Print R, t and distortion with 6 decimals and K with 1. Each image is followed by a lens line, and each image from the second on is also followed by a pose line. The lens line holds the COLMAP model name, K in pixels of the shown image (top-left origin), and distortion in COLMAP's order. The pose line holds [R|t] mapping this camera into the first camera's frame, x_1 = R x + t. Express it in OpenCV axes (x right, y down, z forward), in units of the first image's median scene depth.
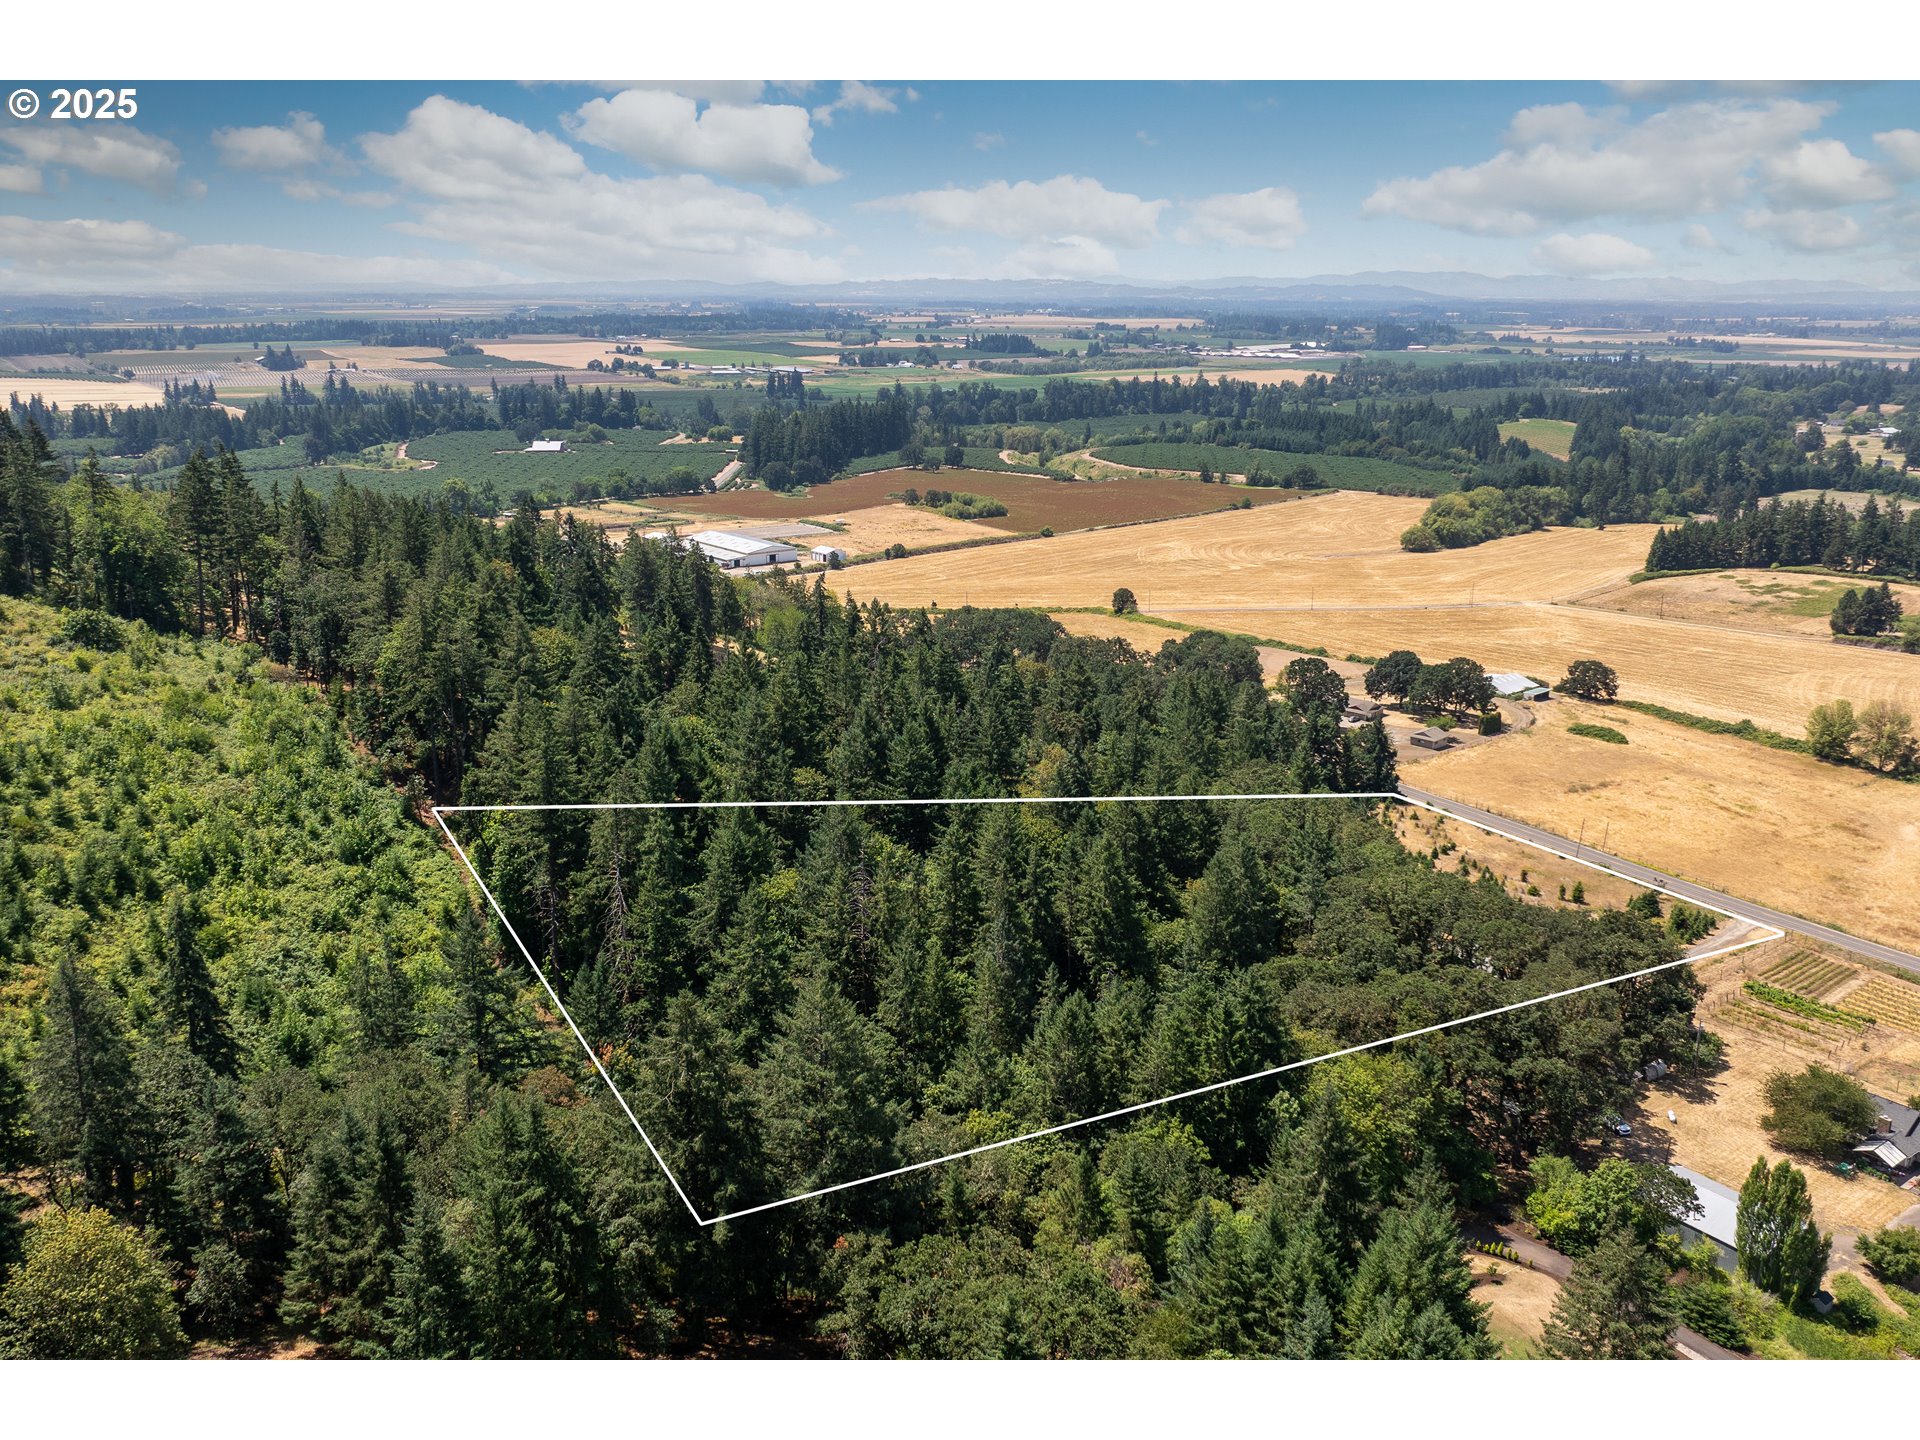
lens RADIAL K [[1595.3, 0, 966.3], [0, 1595.3, 714.7], [0, 0, 1]] dist [-0.001423, -0.051469]
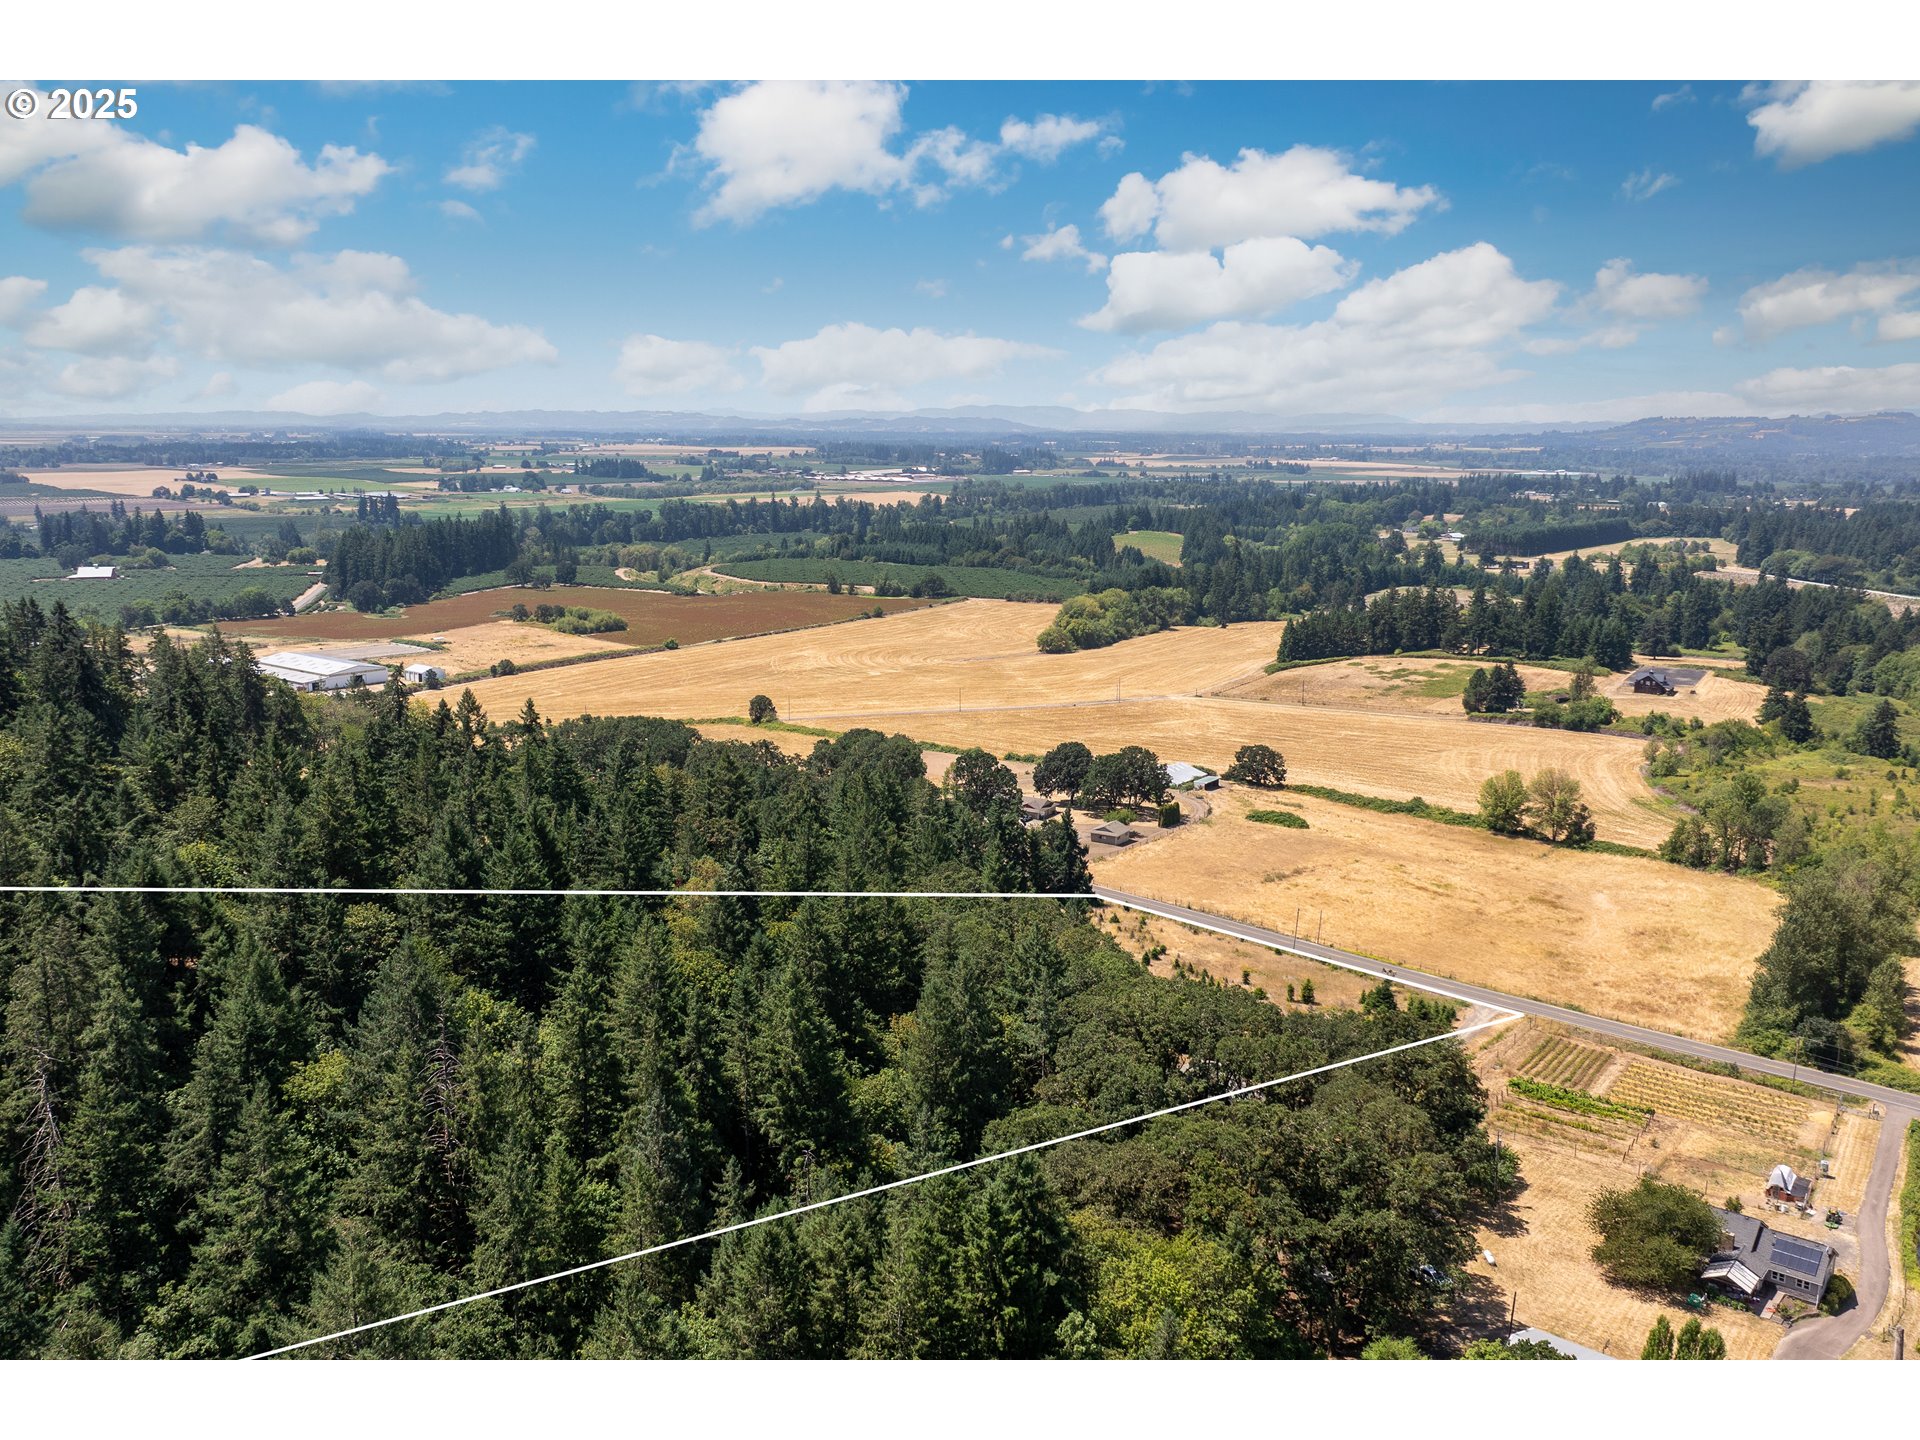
lens RADIAL K [[1595.3, 0, 966.3], [0, 1595.3, 714.7], [0, 0, 1]] dist [-0.001423, -0.051469]
pose [[0.971854, -0.039289, 0.232283, -0.000354], [0.057679, 0.995669, -0.072911, 0.008550], [-0.228412, 0.084257, 0.969912, 0.121568]]
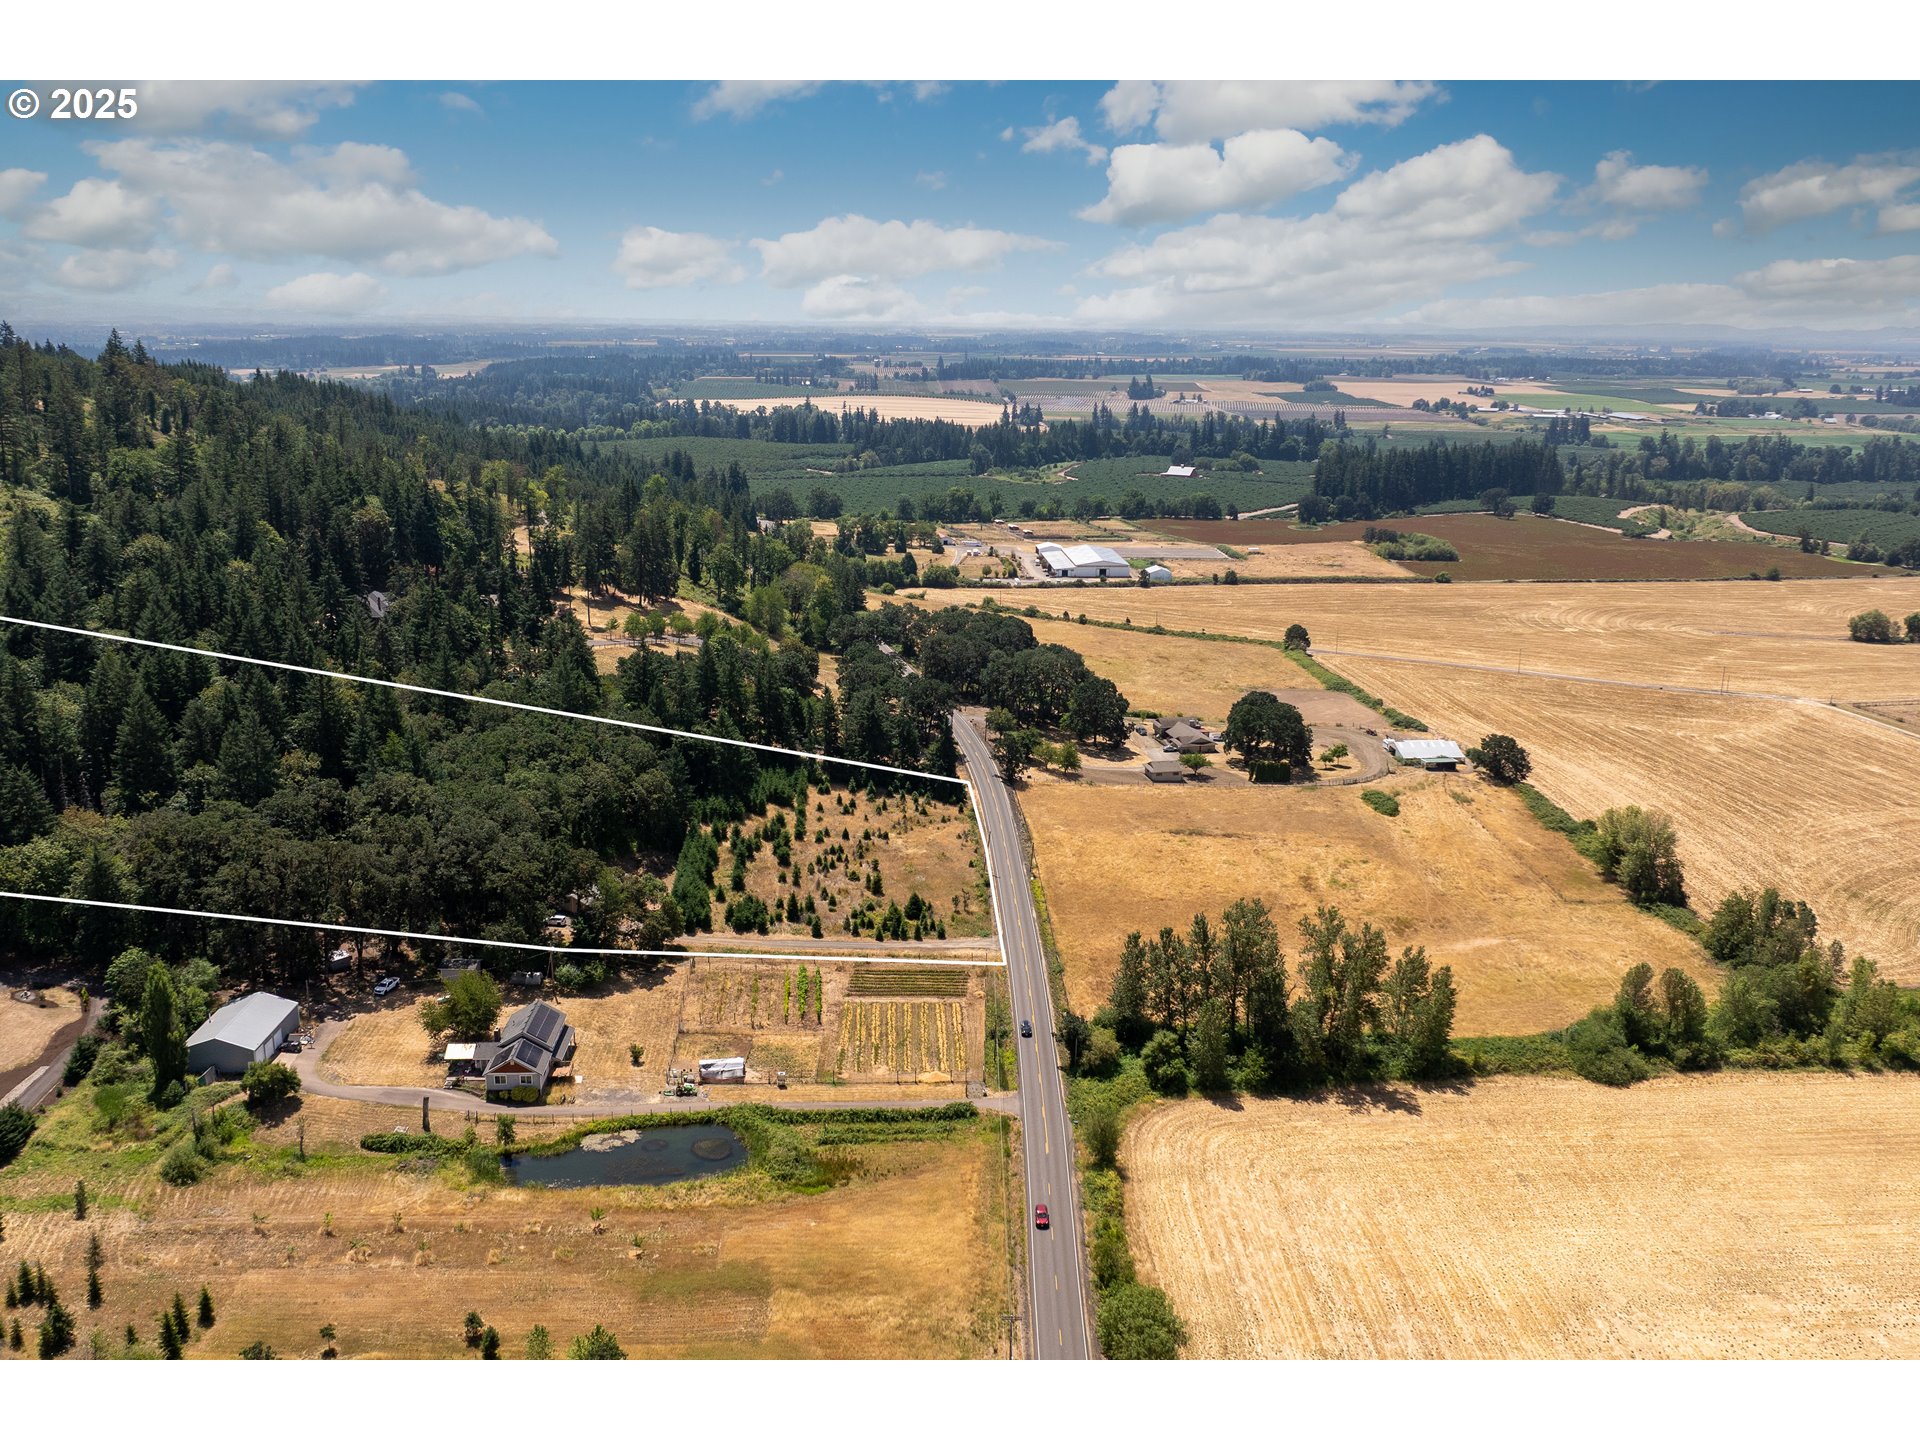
lens RADIAL K [[1595.3, 0, 966.3], [0, 1595.3, 714.7], [0, 0, 1]] dist [-0.001423, -0.051469]
pose [[0.823230, 0.137675, -0.550762, 0.713206], [-0.151321, 0.988265, 0.020857, -0.020719], [0.547170, 0.066172, 0.834402, 0.105674]]
